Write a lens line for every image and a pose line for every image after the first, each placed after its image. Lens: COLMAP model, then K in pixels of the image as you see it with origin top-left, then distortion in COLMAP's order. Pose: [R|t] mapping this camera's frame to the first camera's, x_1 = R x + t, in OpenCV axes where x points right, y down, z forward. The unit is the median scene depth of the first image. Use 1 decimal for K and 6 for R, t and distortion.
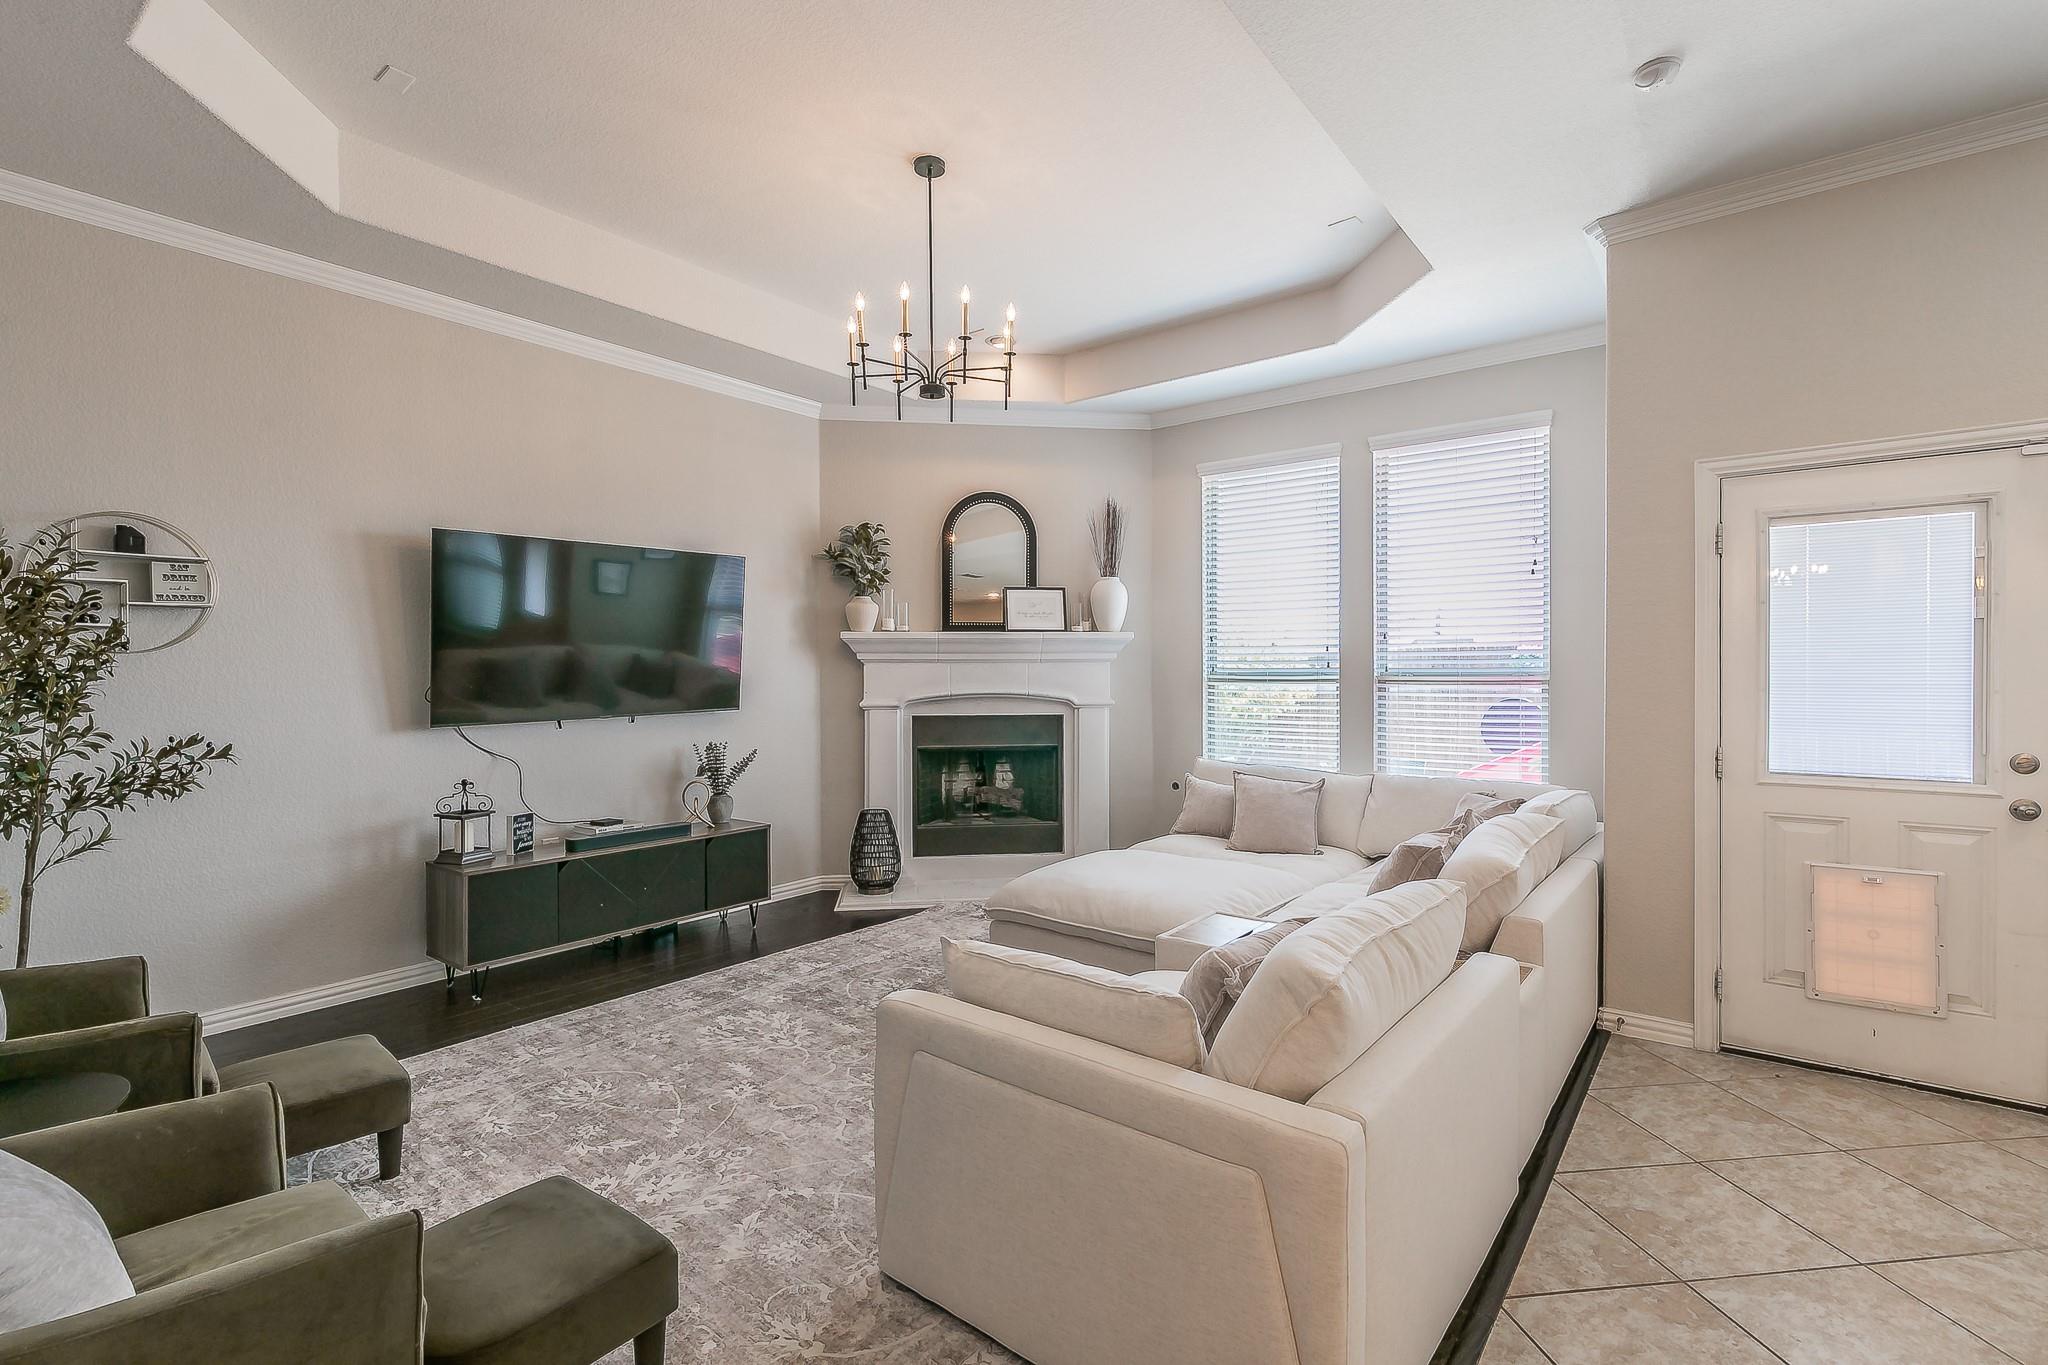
lens RADIAL K [[936.9, 0, 1027.5], [0, 936.9, 676.9], [0, 0, 1]] dist [0.002971, 0.000543]
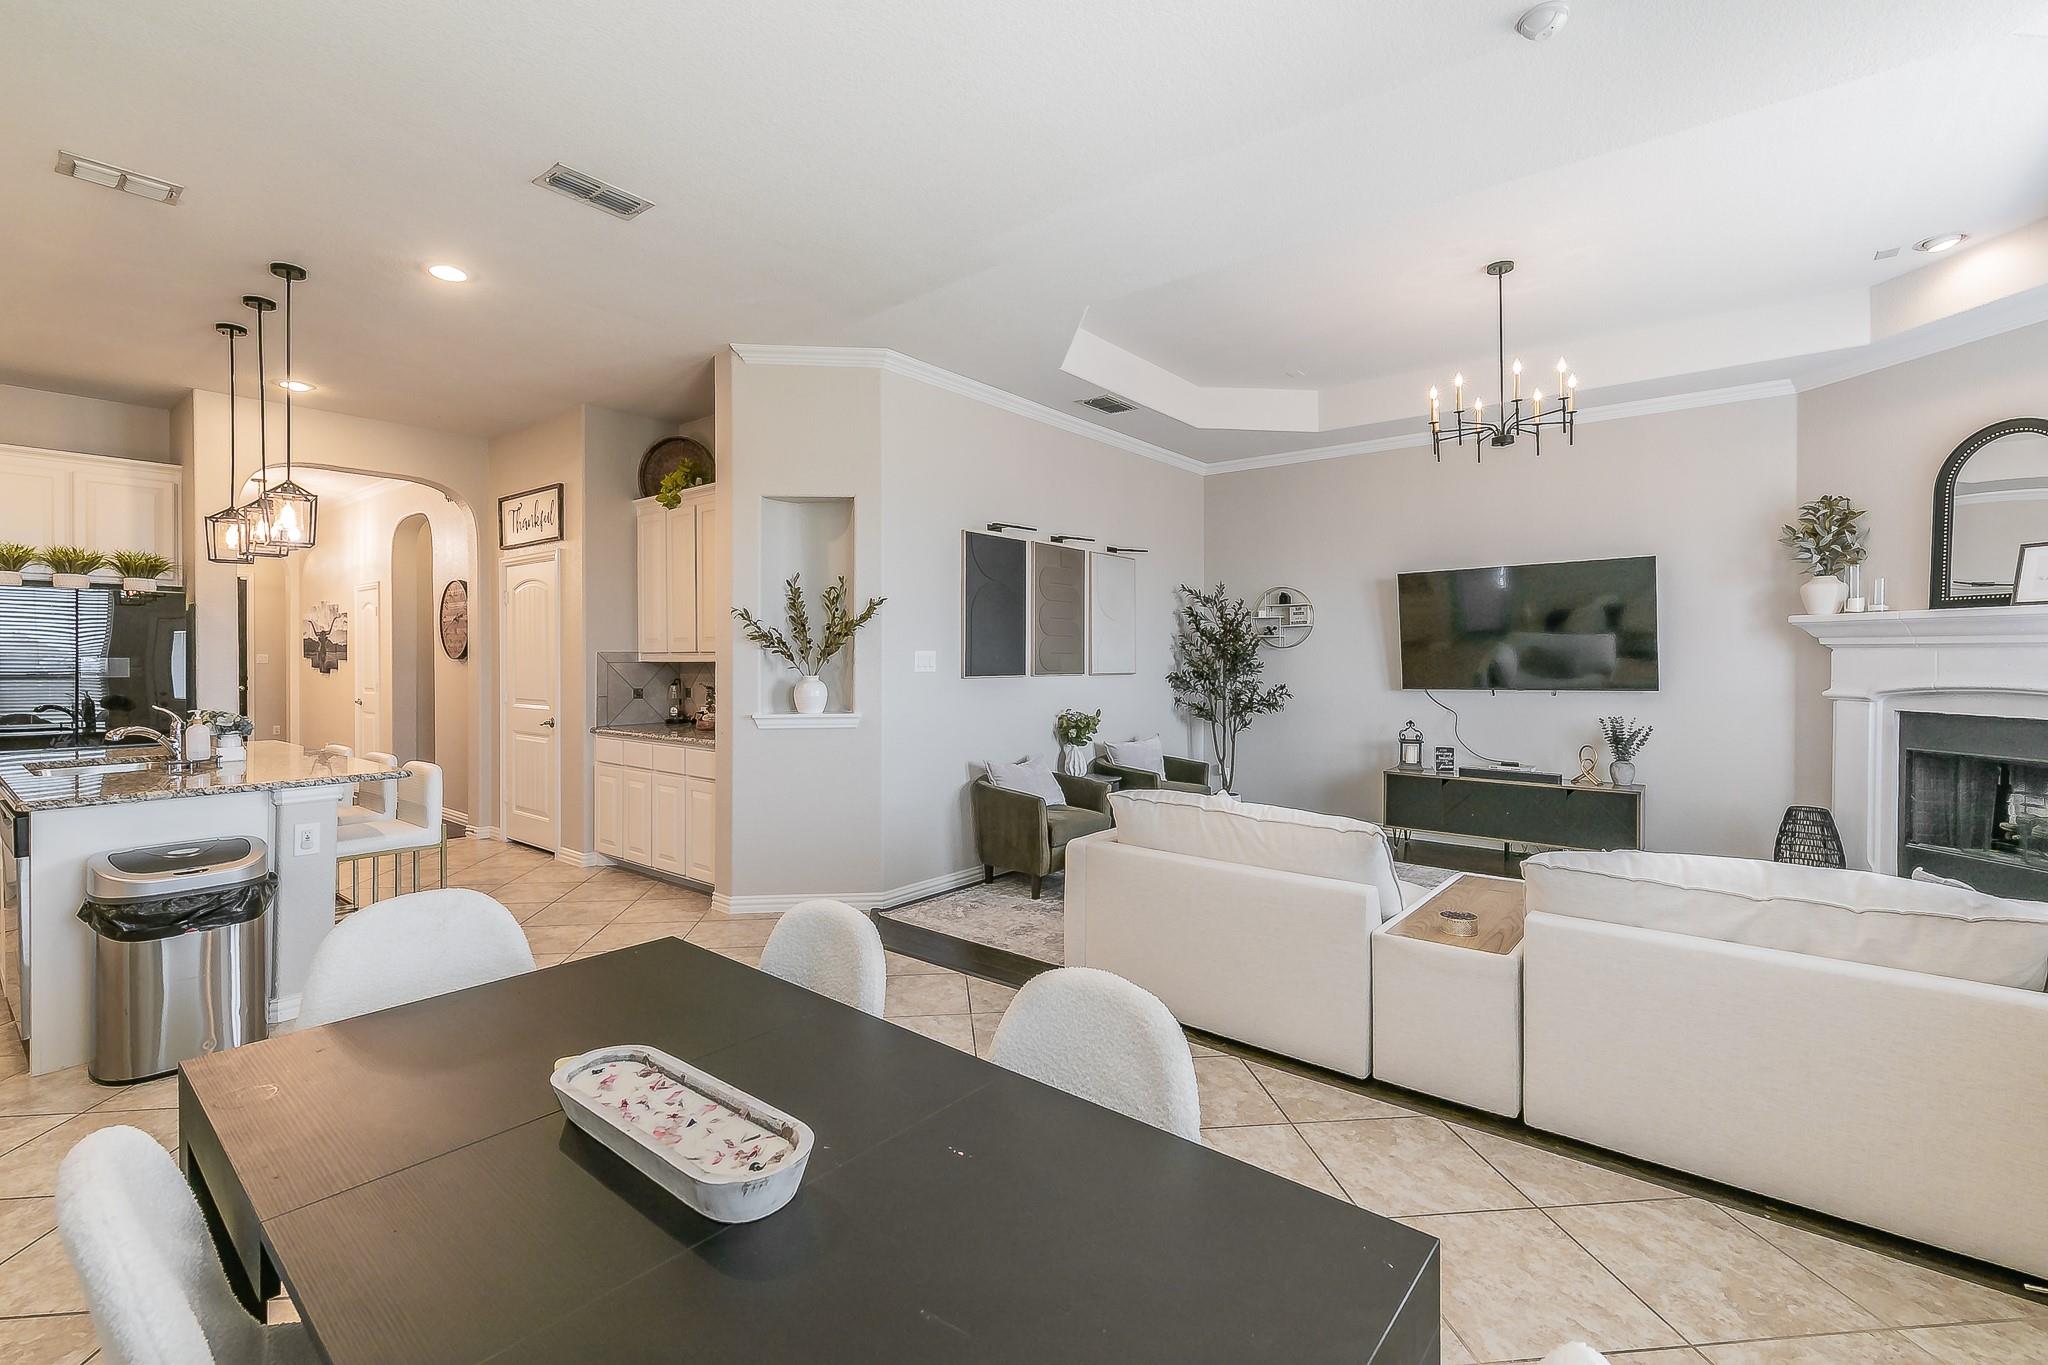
lens RADIAL K [[884.1, 0, 1027.6], [0, 884.1, 667.4], [0, 0, 1]] dist [0.001004, 0.000050]
pose [[-0.013271, 0.016305, -0.999779, 0.711520], [-0.006871, 0.999842, 0.016397, -0.005430], [0.999888, 0.007087, -0.013157, 0.235996]]
